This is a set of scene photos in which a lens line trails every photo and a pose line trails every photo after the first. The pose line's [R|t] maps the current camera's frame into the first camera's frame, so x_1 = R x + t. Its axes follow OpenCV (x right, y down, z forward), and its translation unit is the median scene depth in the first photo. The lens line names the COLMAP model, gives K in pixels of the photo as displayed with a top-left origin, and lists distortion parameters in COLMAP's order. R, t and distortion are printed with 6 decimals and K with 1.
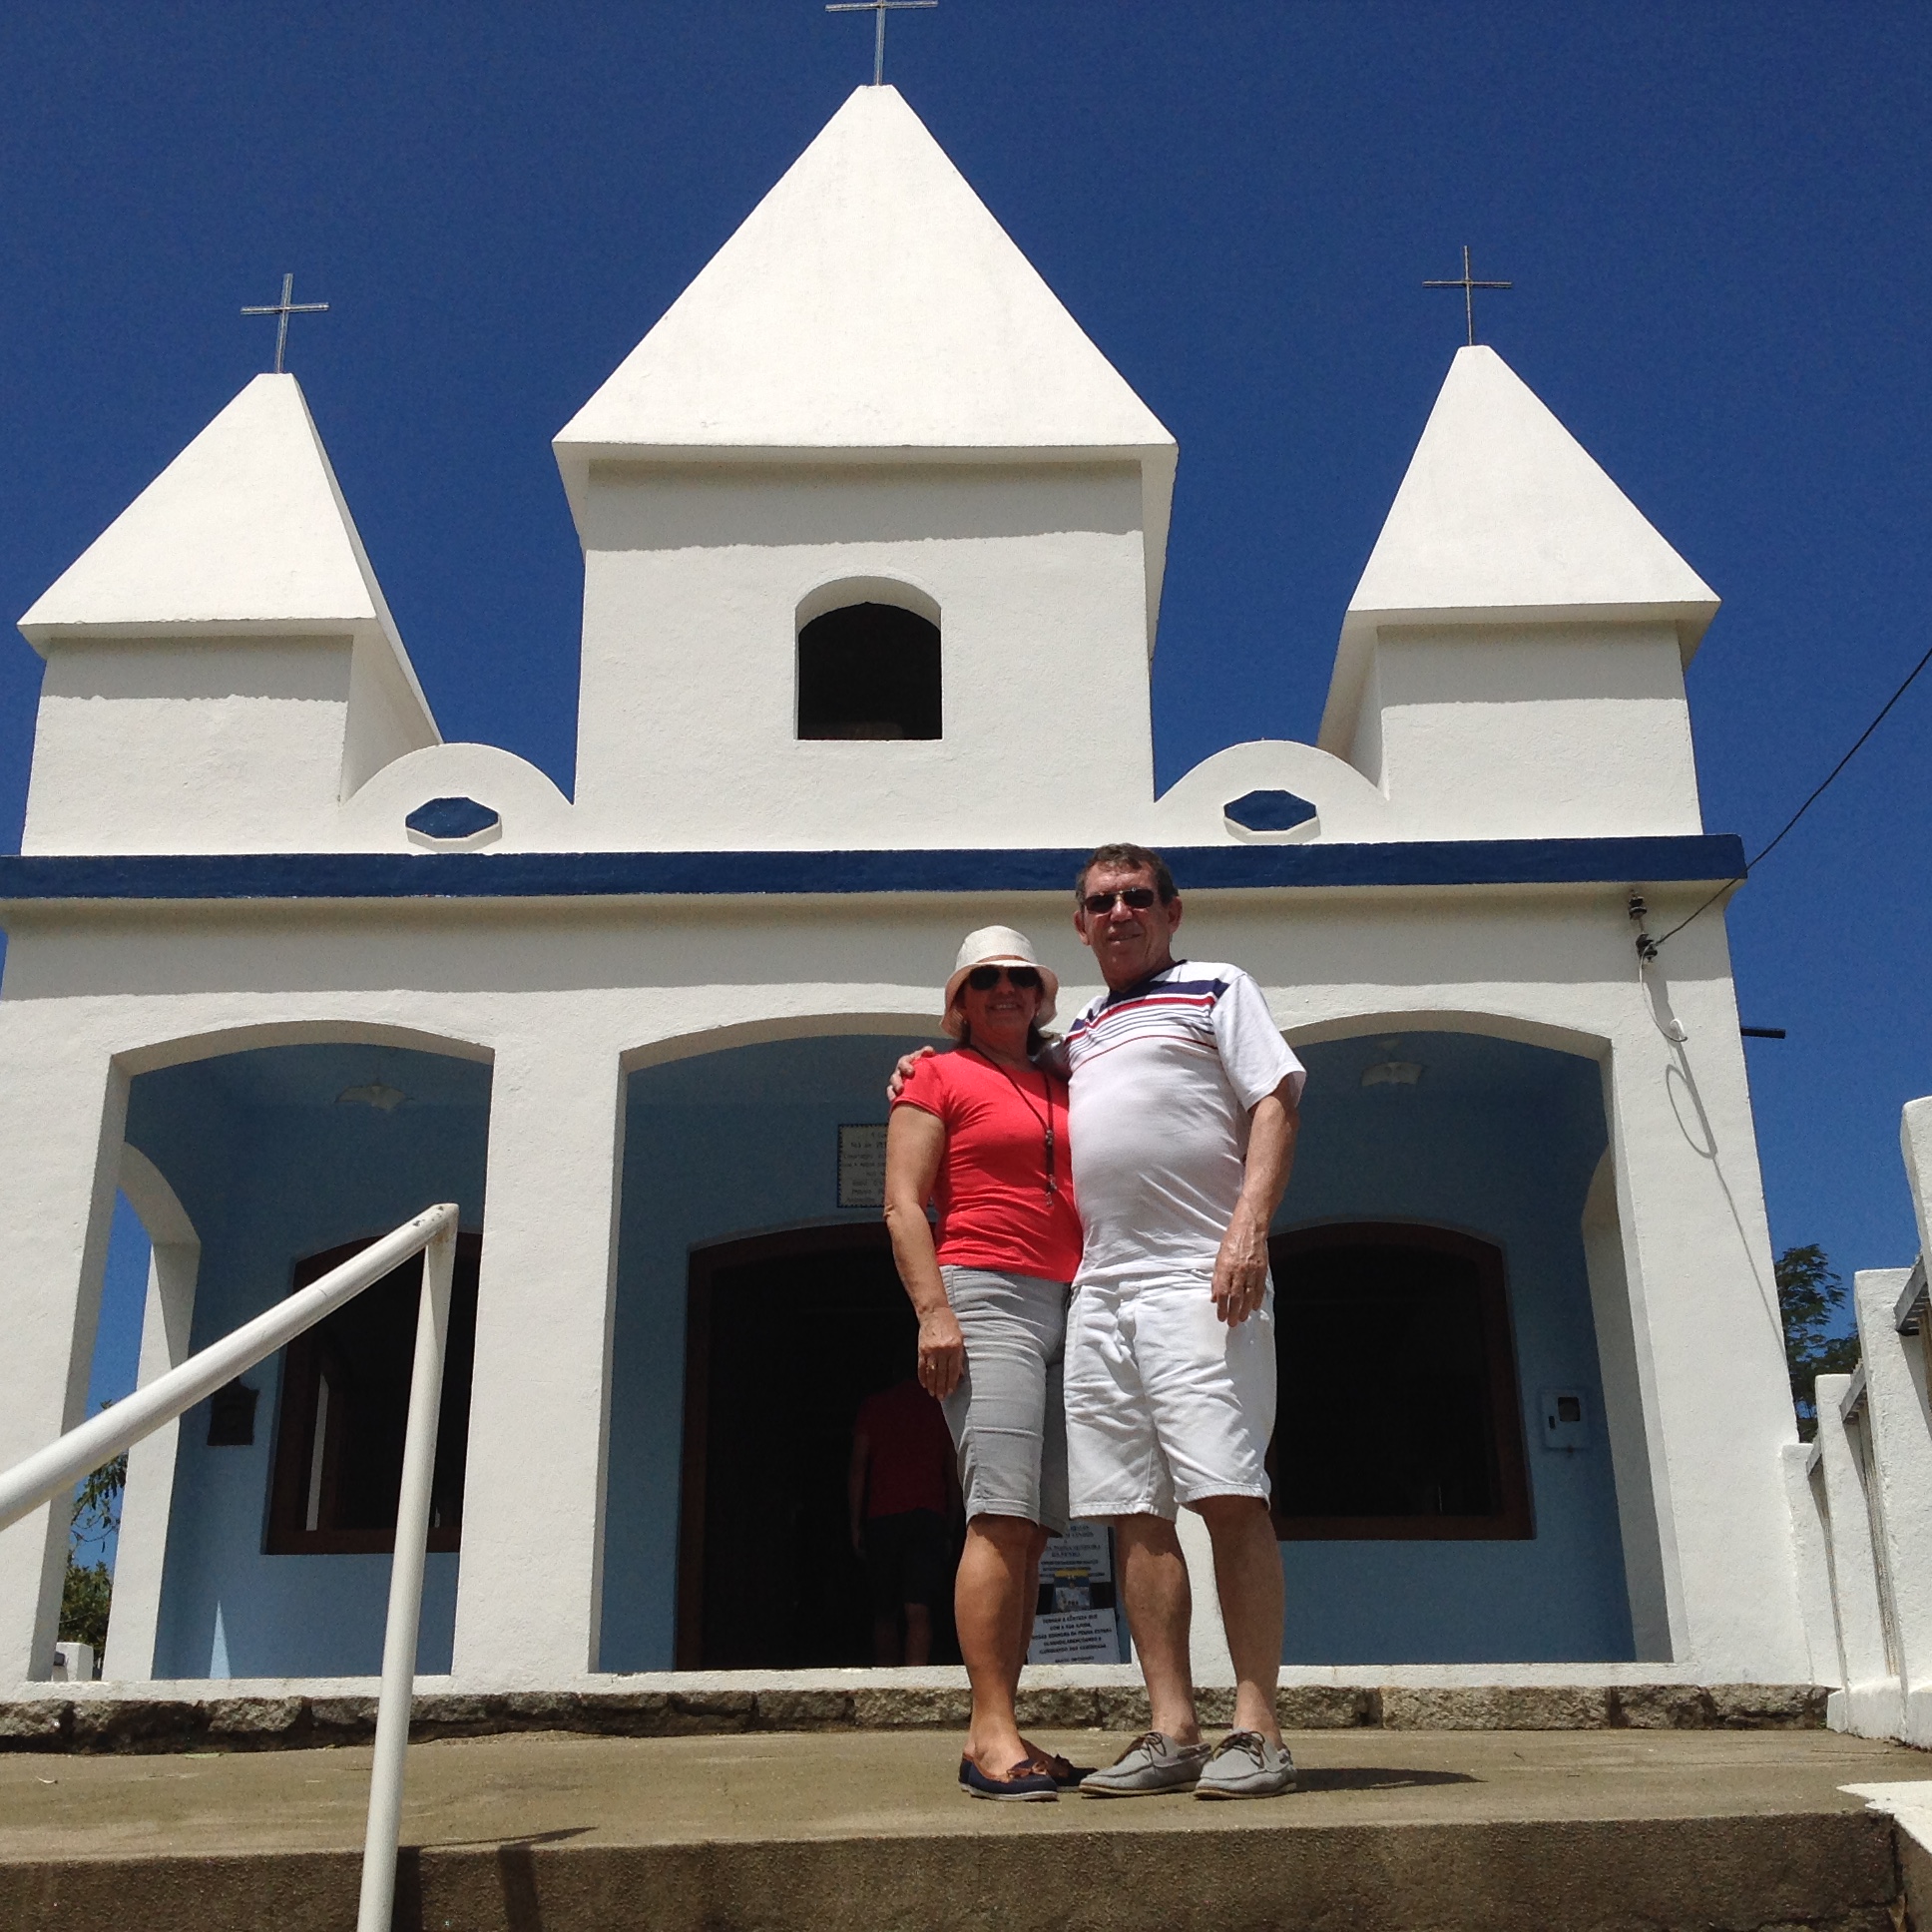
lens RADIAL K [[2479.7, 0, 969.4], [0, 2479.7, 1002.5], [0, 0, 1]] dist [0.222801, -0.571544]
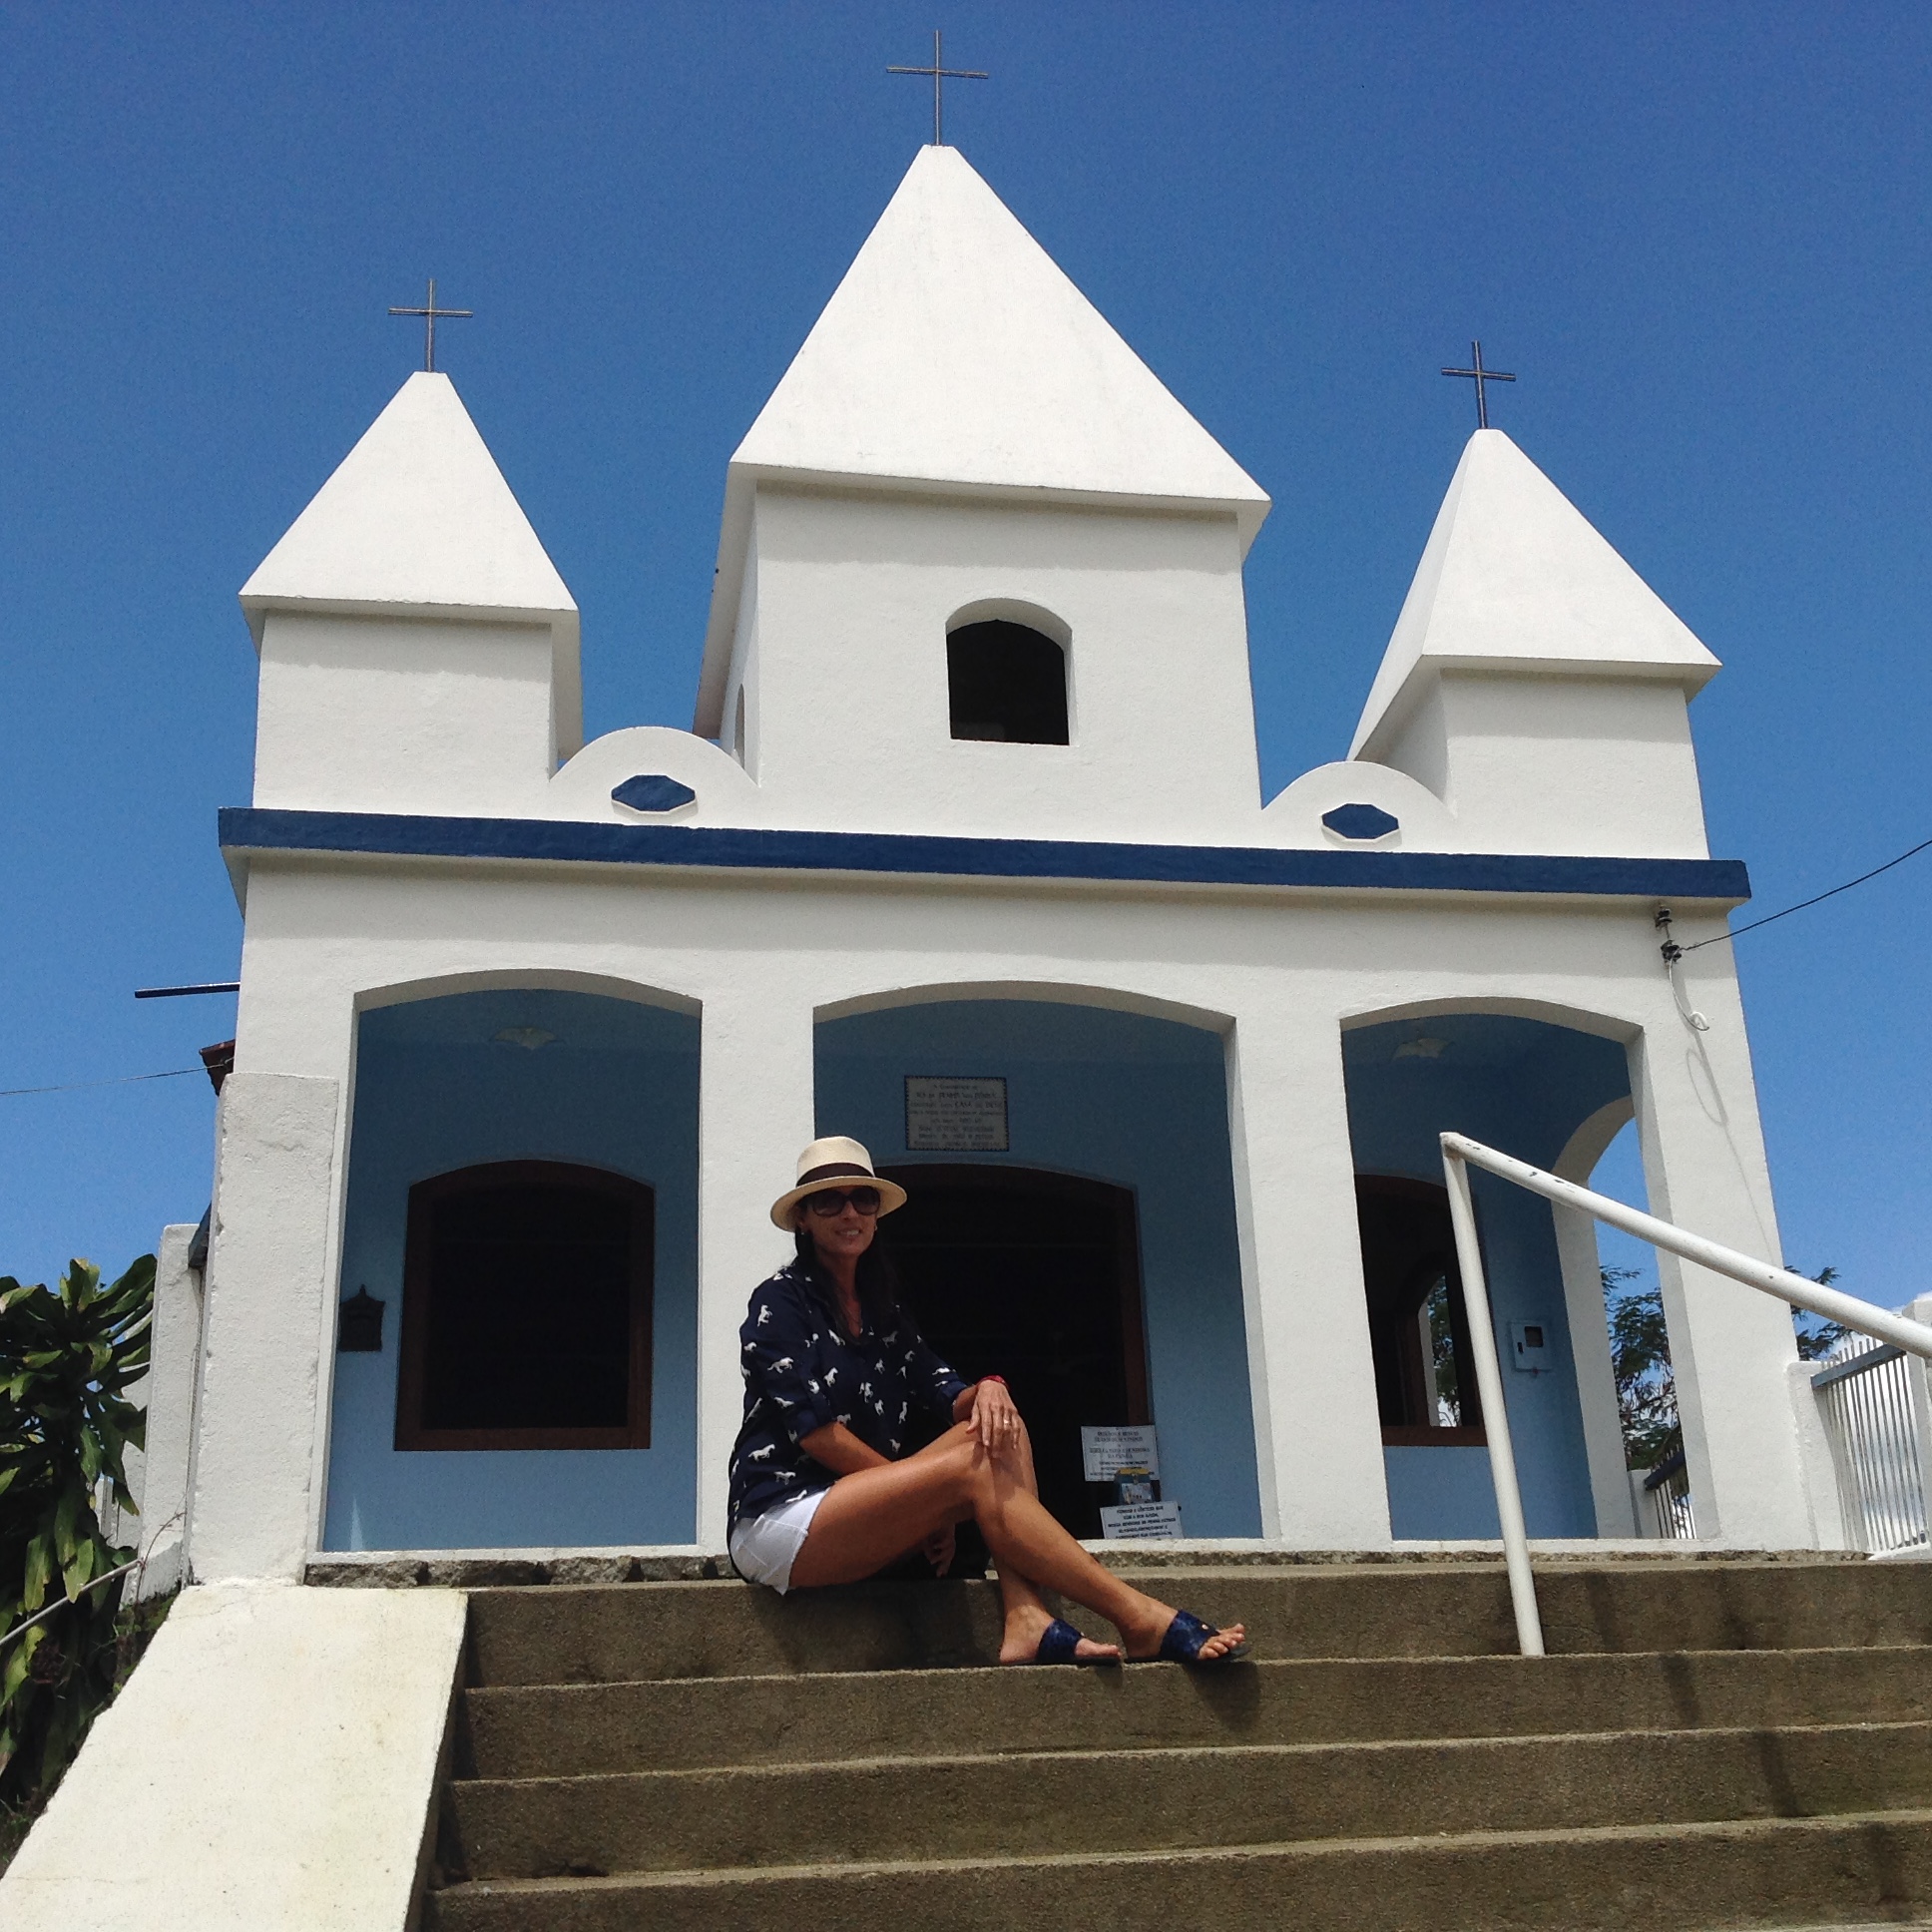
lens RADIAL K [[2452.0, 0, 966.0], [0, 2452.0, 966.0], [0, 0, 1]] dist [0.208542, -0.506907]
pose [[0.986132, 0.038690, 0.161392, -0.240669], [-0.039143, 0.999234, -0.000369, -0.001181], [-0.161282, -0.005954, 0.986890, -0.114971]]
